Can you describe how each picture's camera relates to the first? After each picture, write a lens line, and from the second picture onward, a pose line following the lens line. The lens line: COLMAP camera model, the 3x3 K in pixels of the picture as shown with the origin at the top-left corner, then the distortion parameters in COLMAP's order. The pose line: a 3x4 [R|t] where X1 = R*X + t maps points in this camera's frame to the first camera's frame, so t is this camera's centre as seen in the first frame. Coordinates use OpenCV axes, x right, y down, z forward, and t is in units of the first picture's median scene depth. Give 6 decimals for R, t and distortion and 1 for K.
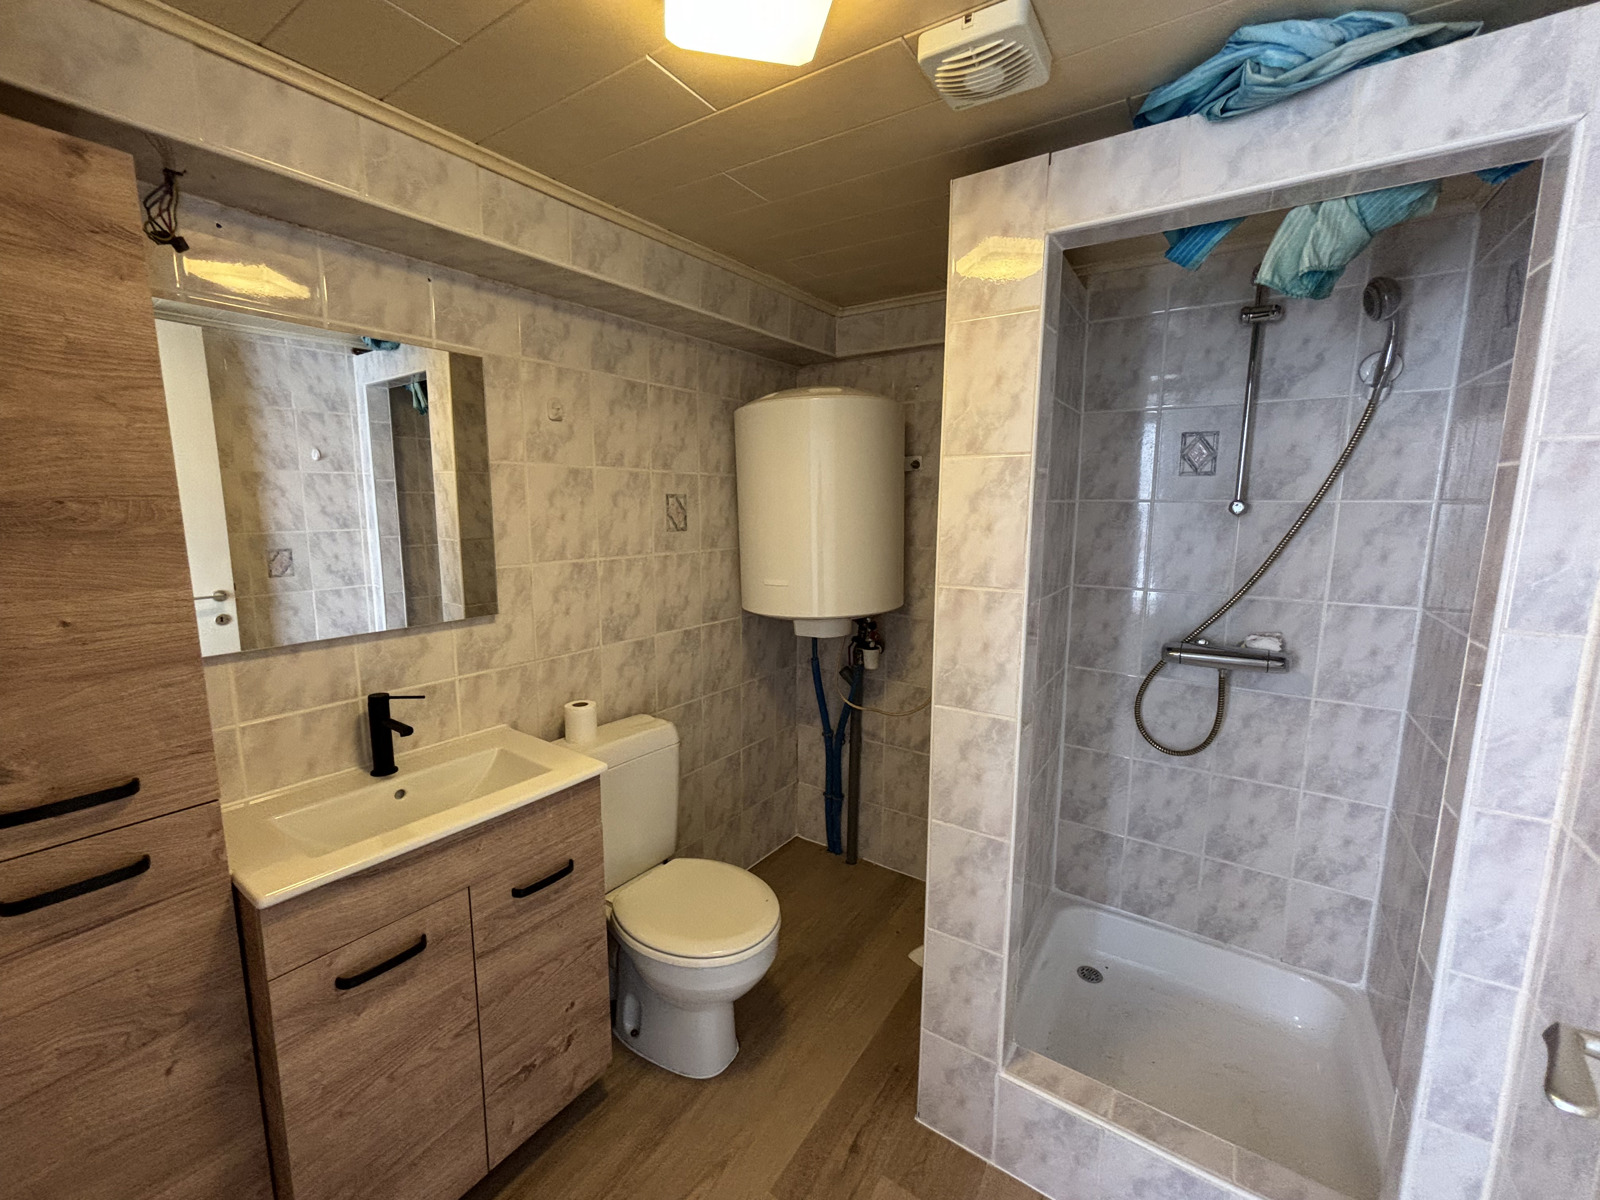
lens RADIAL K [[643.8, 0, 801.1], [0, 643.8, 598.4], [0, 0, 1]] dist [-0.000550, -0.000584]
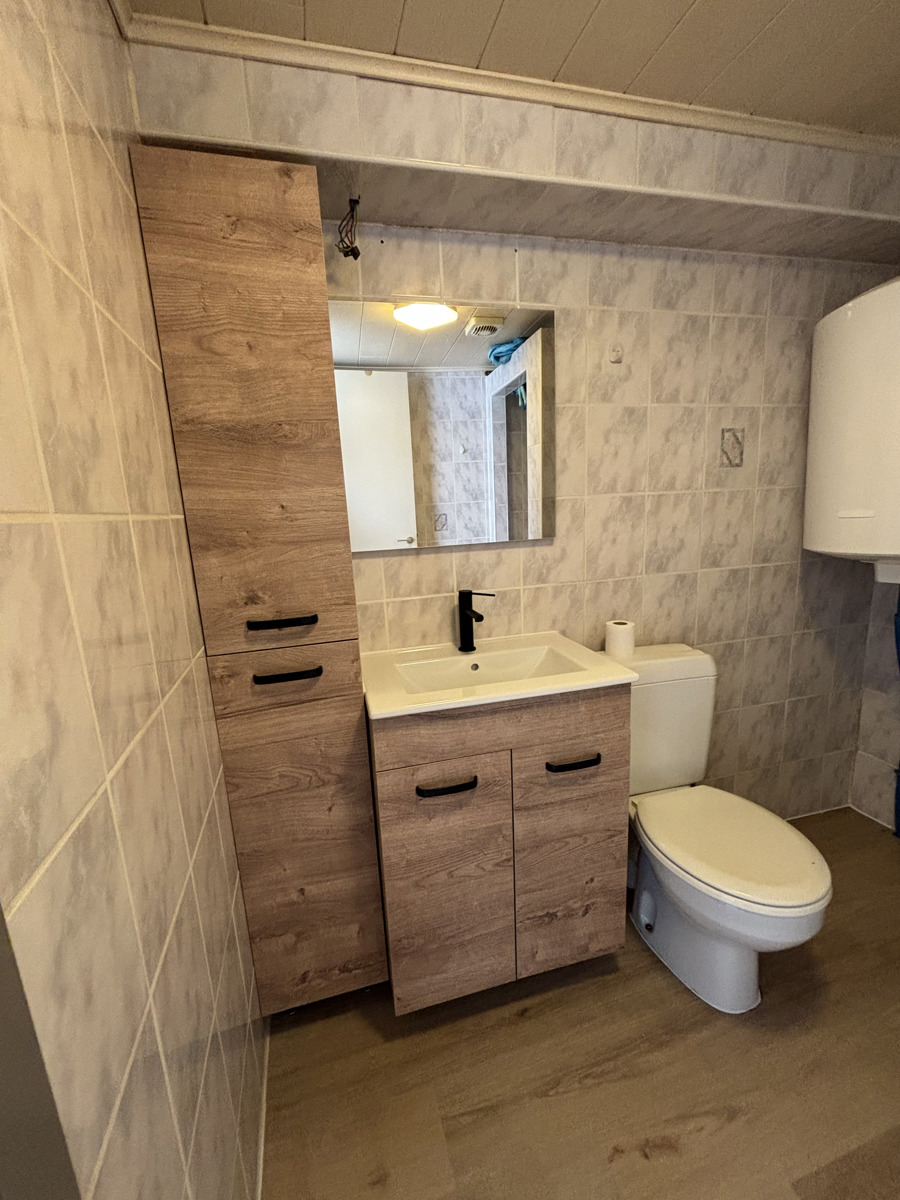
lens RADIAL K [[482.9, 0, 449.7], [0, 482.9, 602.3], [0, 0, 1]] dist [-0.000550, -0.000584]
pose [[0.761779, 0.078942, -0.643010, -0.038941], [-0.041680, 0.996464, 0.072956, 0.092451], [0.646495, -0.028776, 0.762375, 0.201038]]
